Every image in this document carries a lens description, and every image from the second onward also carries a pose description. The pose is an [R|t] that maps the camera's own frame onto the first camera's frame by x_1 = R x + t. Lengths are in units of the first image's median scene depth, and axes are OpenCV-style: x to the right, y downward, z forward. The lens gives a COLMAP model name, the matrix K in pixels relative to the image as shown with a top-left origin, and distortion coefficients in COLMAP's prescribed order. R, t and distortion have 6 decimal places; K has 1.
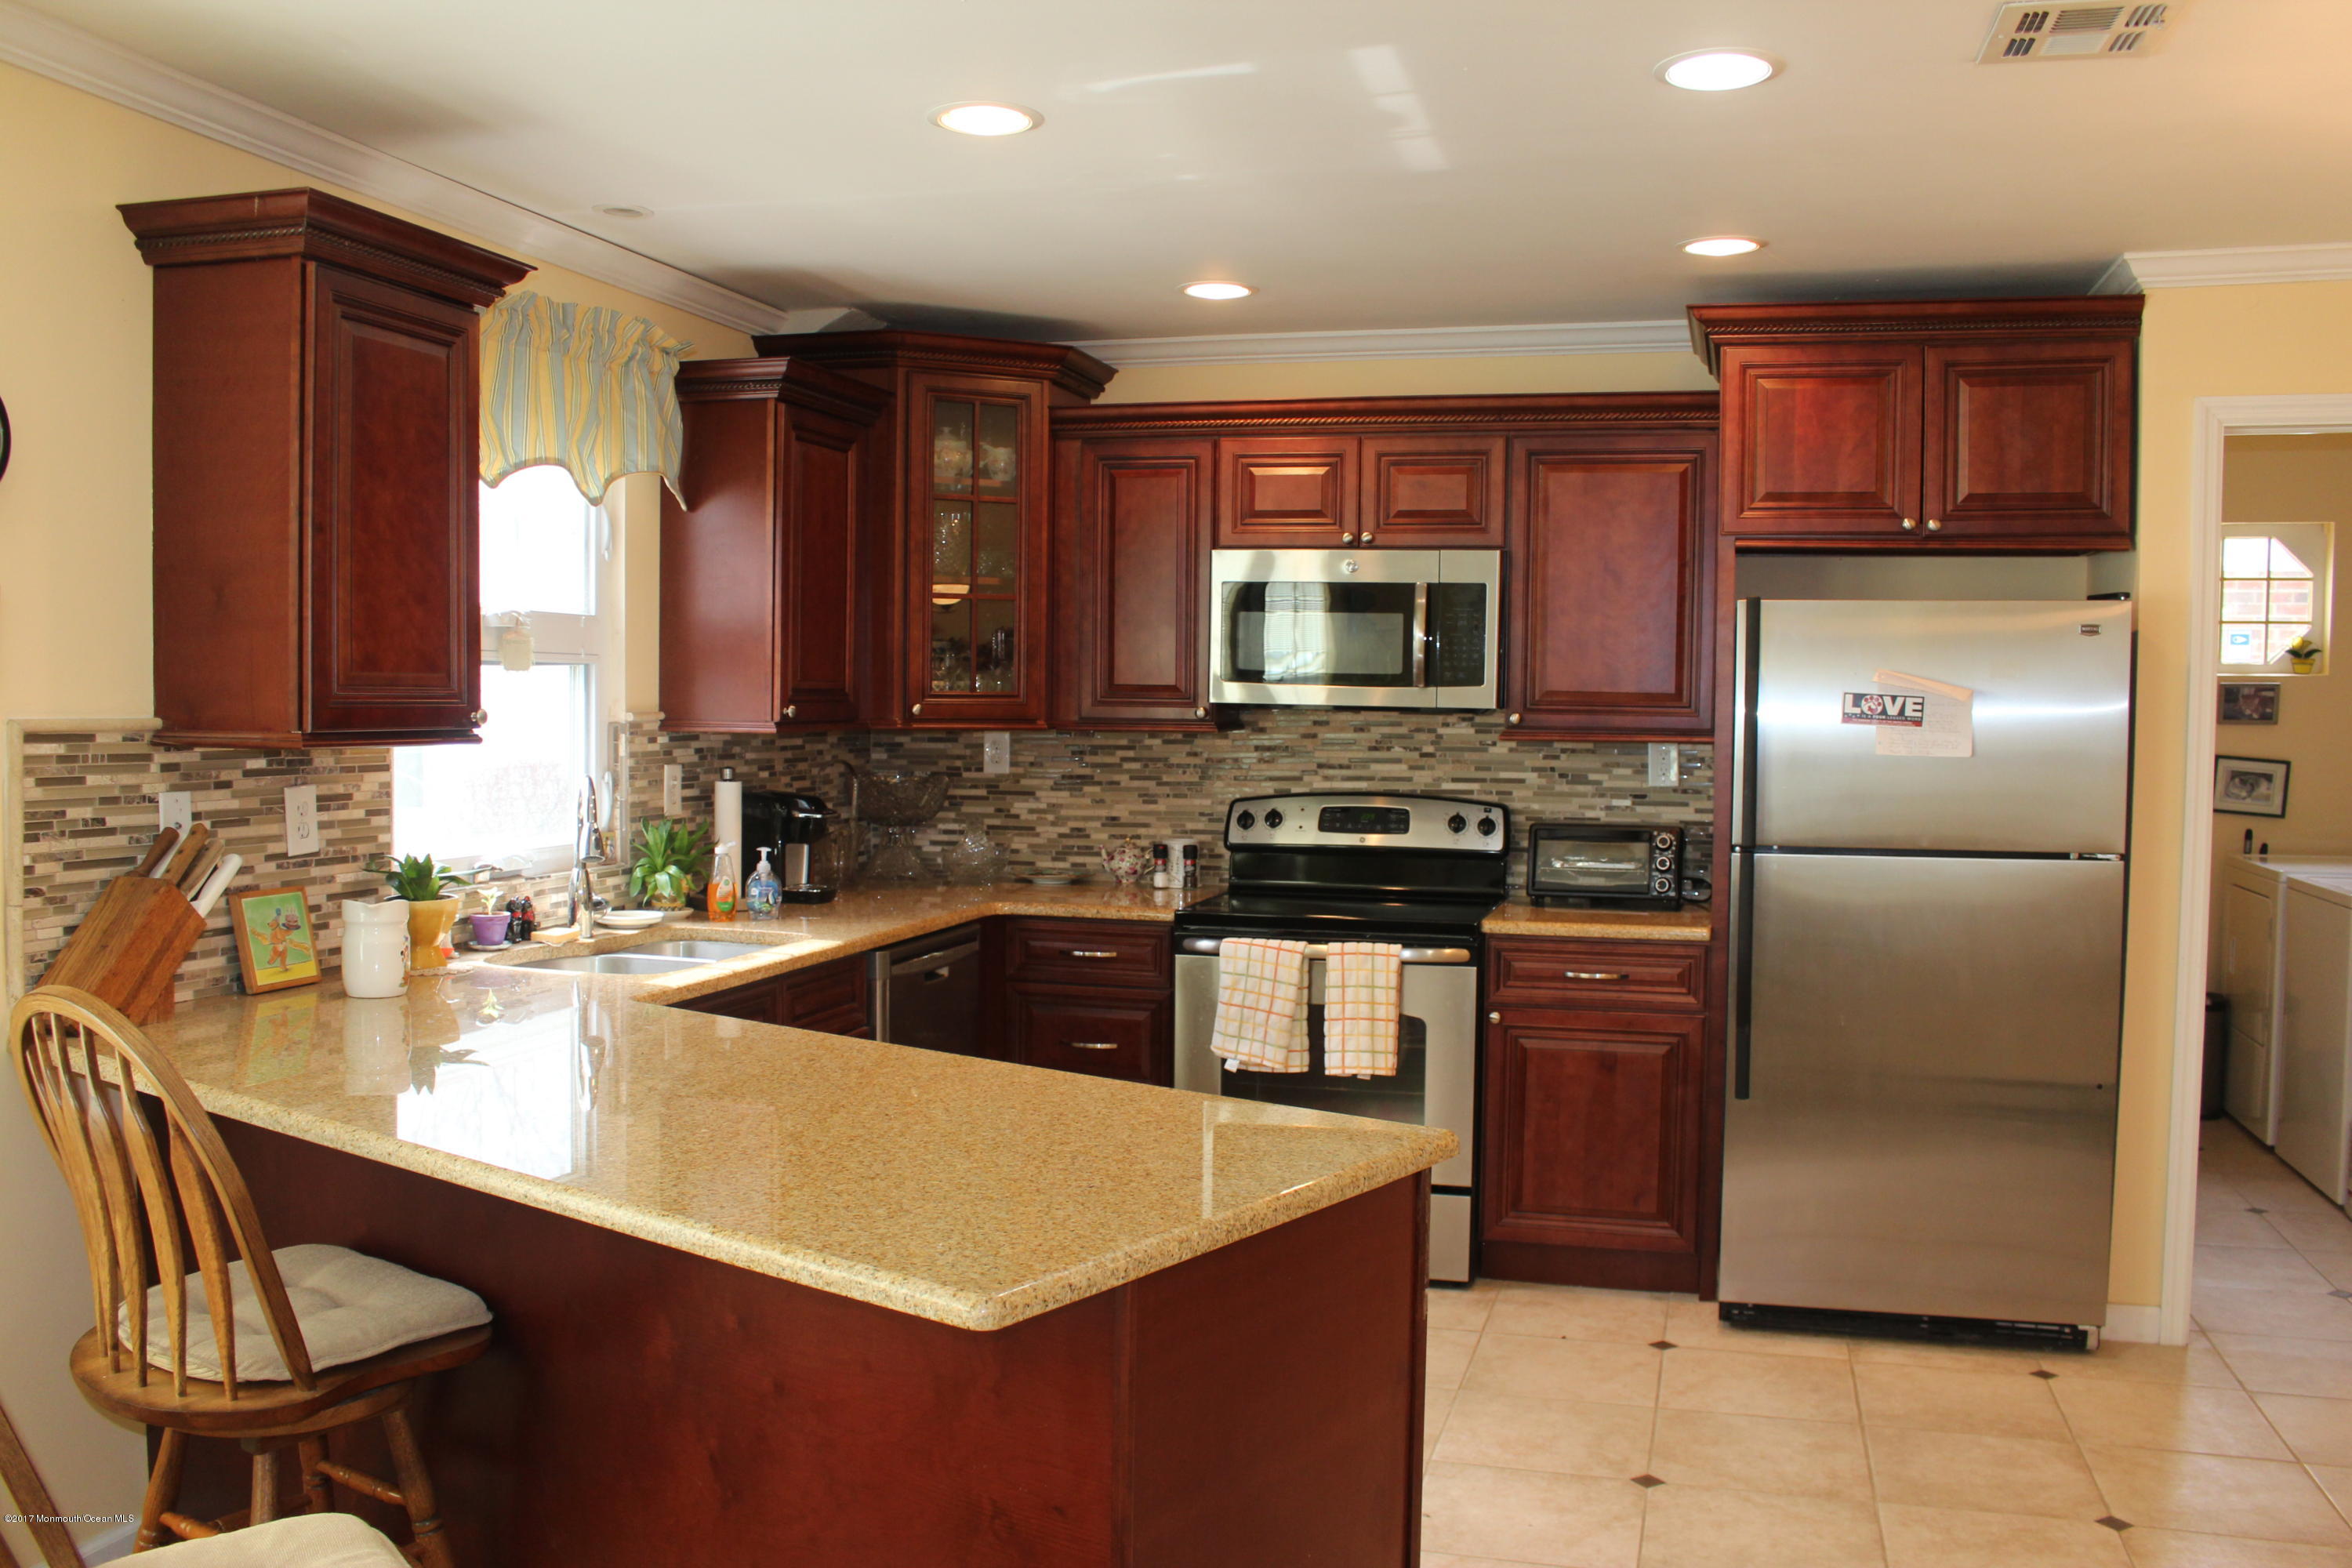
lens RADIAL K [[2010.3, 0, 1176.0], [0, 2010.3, 784.0], [0, 0, 1]] dist [-0.158160, 0.132871]
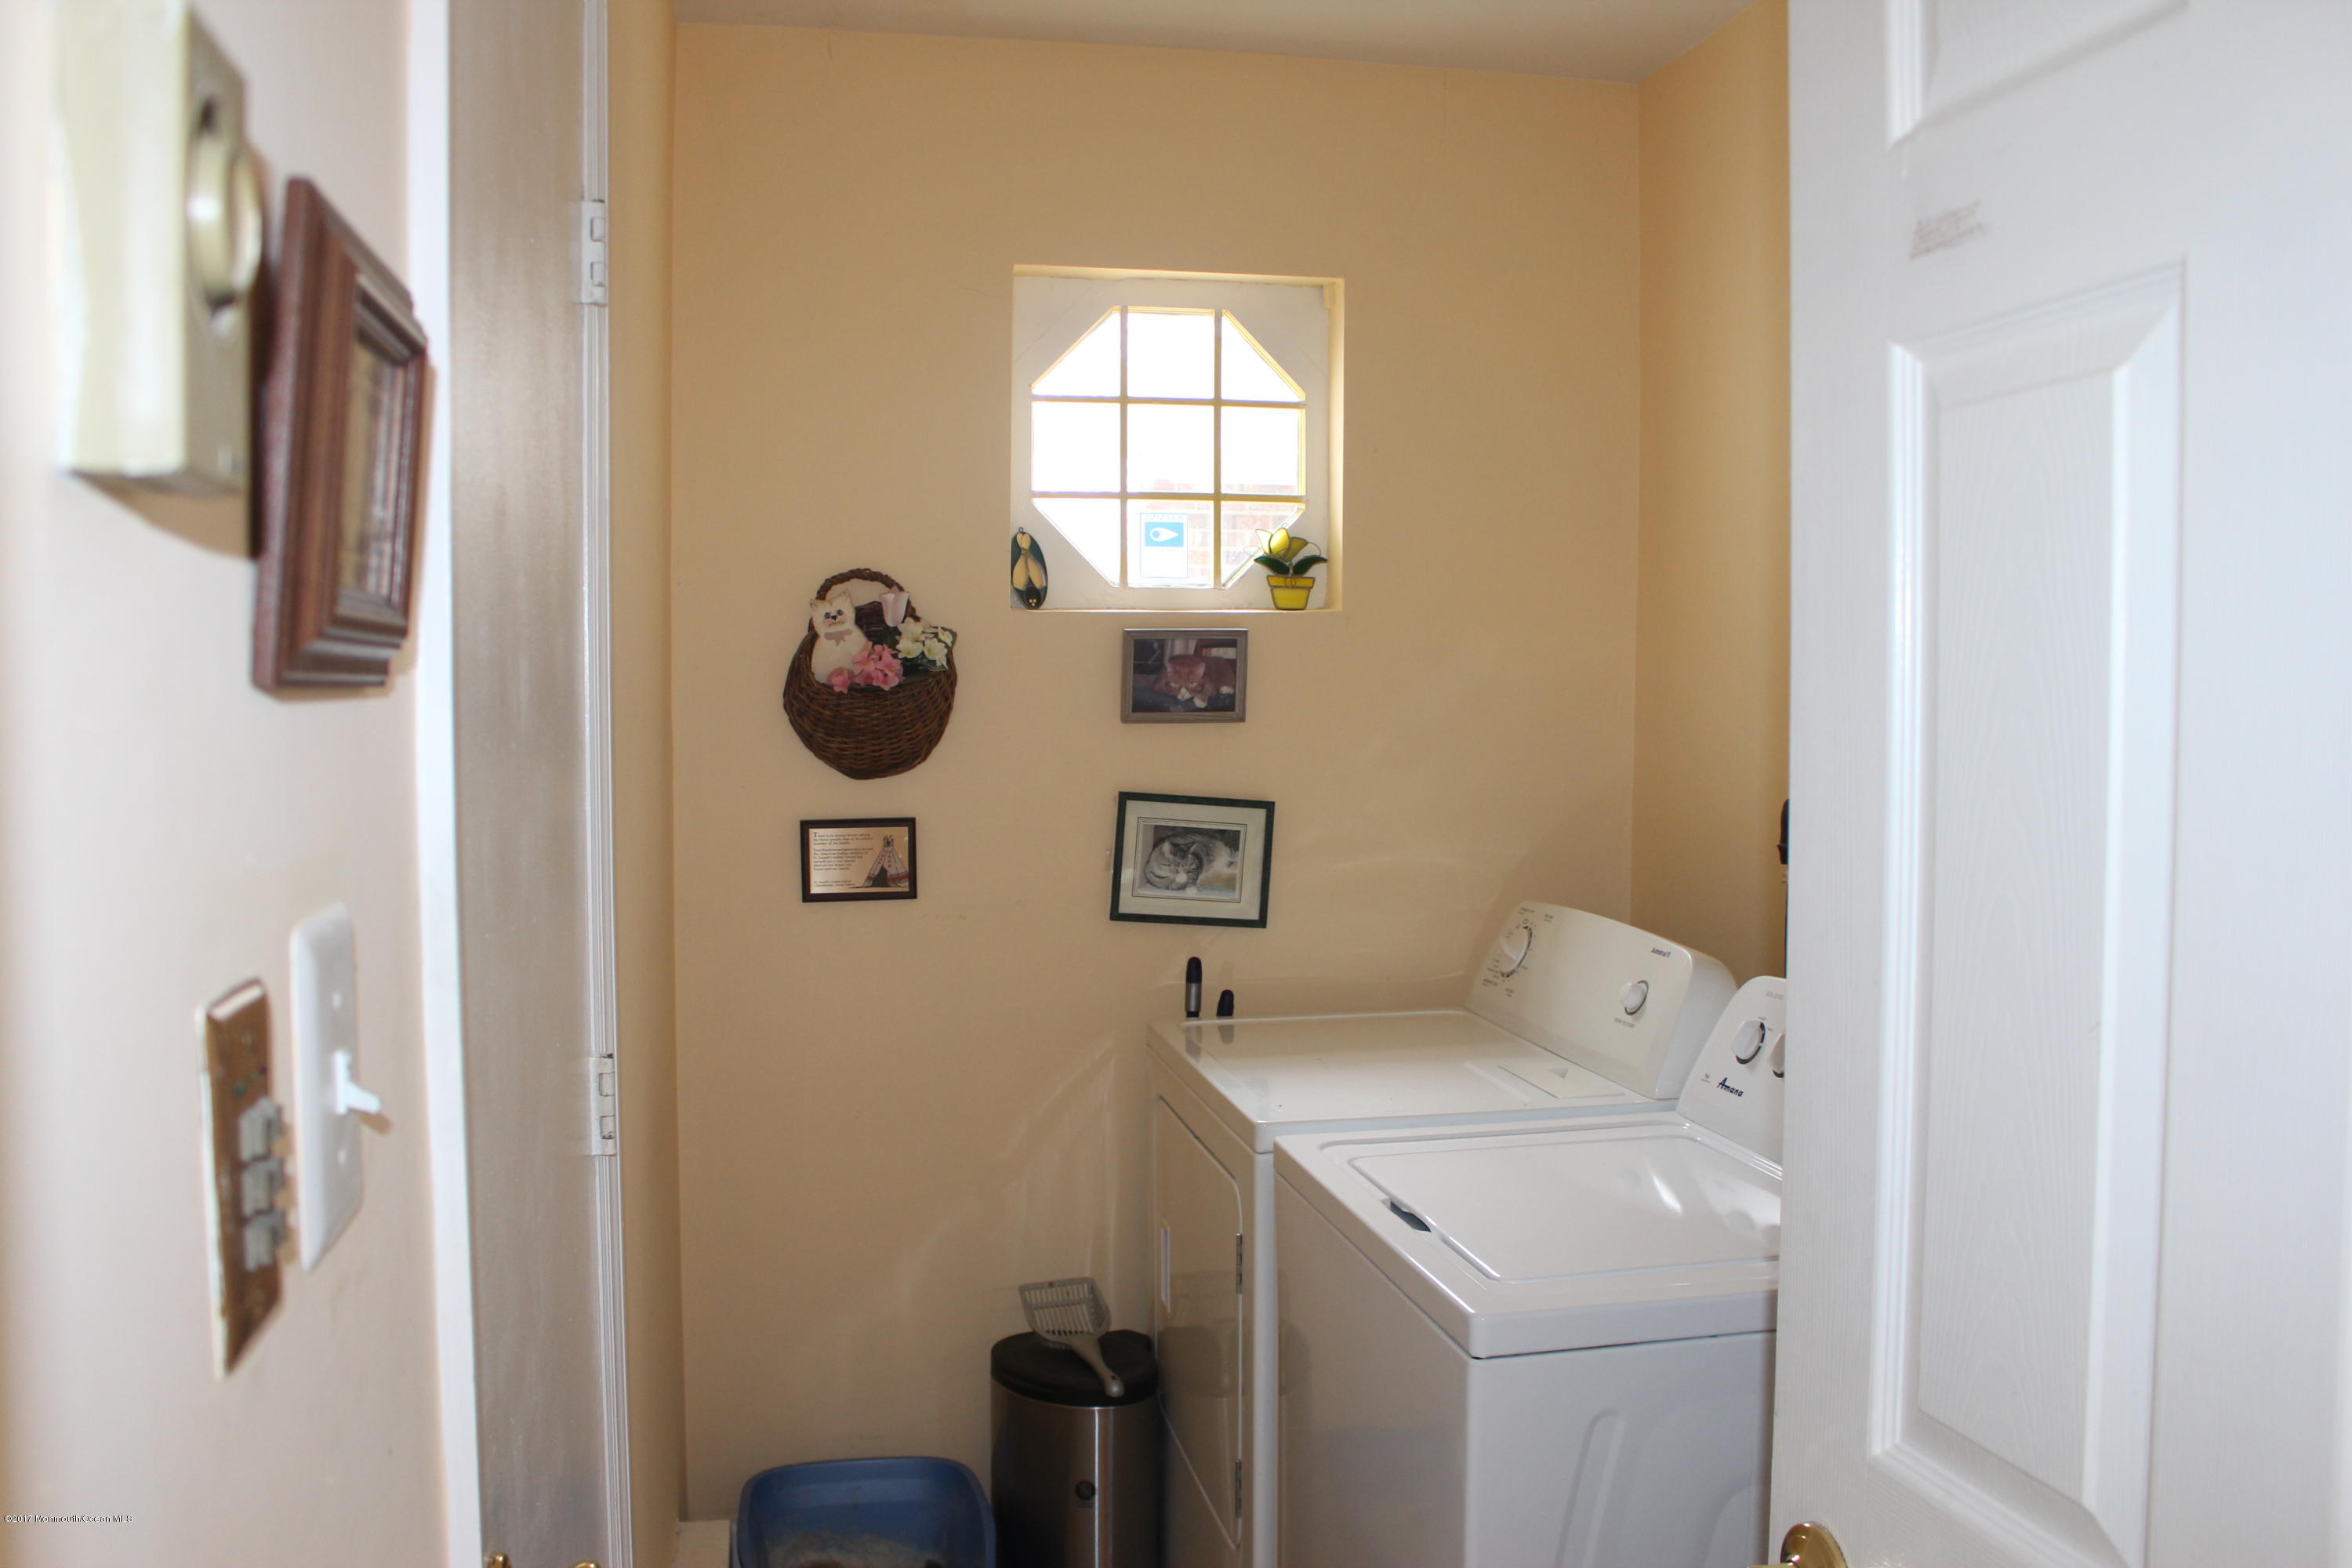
lens RADIAL K [[2010.3, 0, 1176.0], [0, 2010.3, 784.0], [0, 0, 1]] dist [-0.158160, 0.132871]
pose [[0.889183, -0.035037, 0.456208, 0.339764], [0.033230, 0.999376, 0.011984, -0.022068], [-0.456343, 0.004504, 0.889793, 0.589319]]
